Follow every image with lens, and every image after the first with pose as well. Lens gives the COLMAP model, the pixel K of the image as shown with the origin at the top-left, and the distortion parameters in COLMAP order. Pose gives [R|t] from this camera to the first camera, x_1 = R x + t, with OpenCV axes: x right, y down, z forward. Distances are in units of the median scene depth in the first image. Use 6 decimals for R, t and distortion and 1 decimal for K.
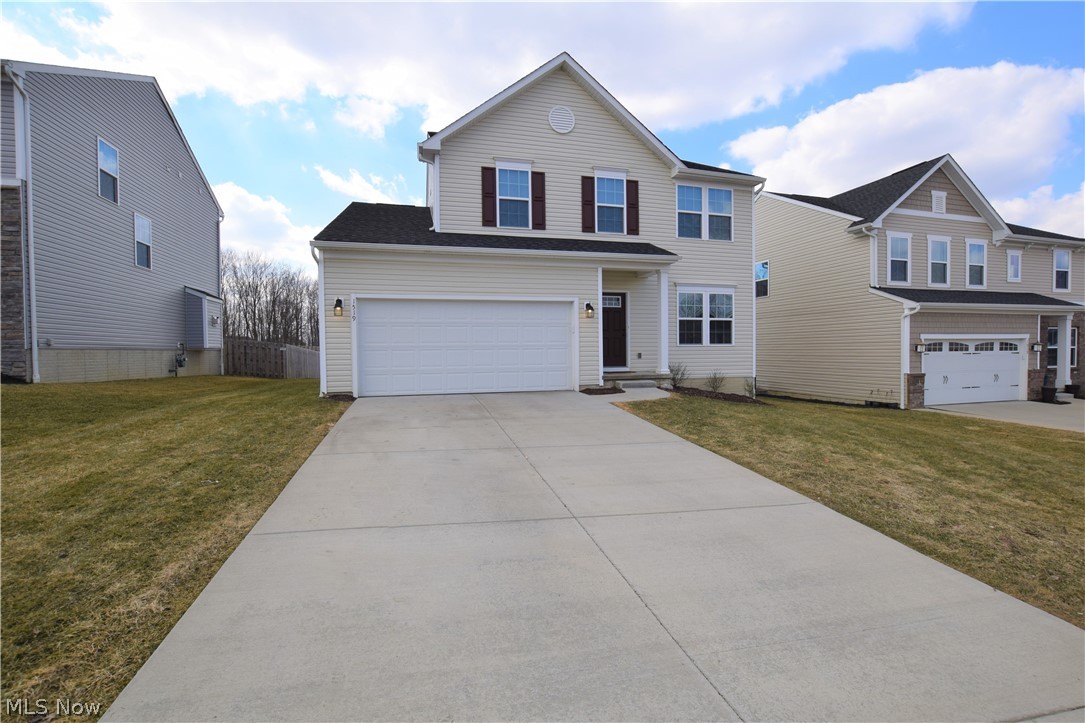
lens RADIAL K [[478.0, 0, 539.7], [0, 478.0, 360.7], [0, 0, 1]] dist [-0.023887, 0.002242]
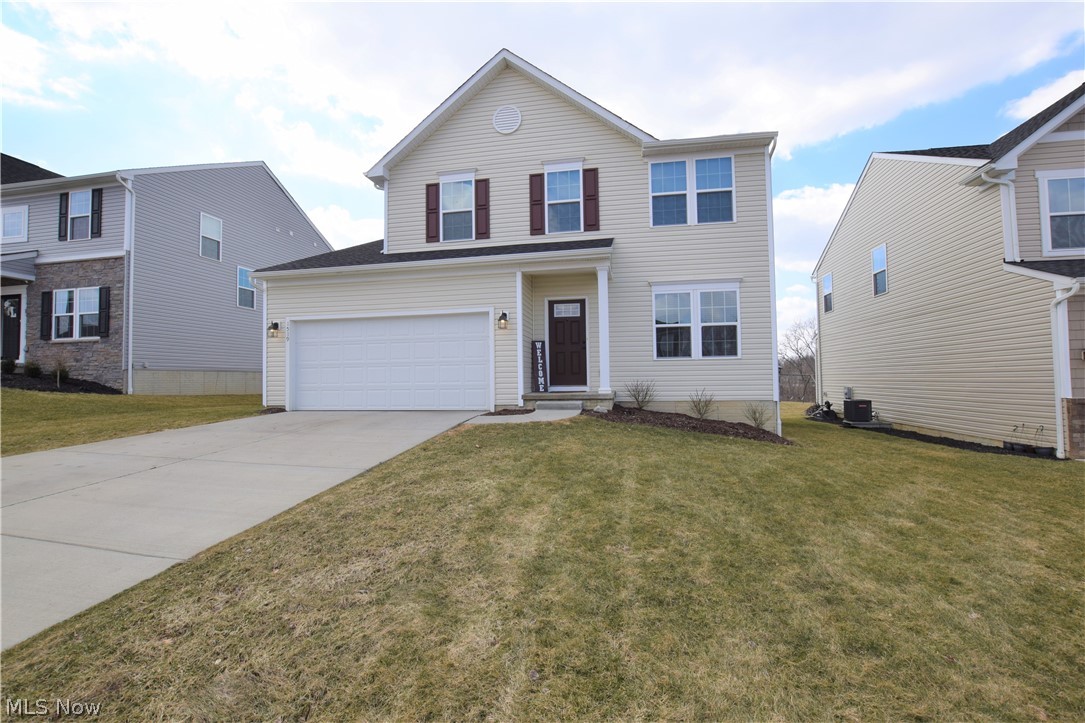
lens RADIAL K [[478.0, 0, 540.5], [0, 478.0, 361.9], [0, 0, 1]] dist [-0.023887, 0.002242]
pose [[0.903066, -0.019288, -0.429068, 0.474864], [-0.003394, 0.998640, -0.052035, 0.015215], [0.429488, 0.048447, 0.901772, 0.201030]]
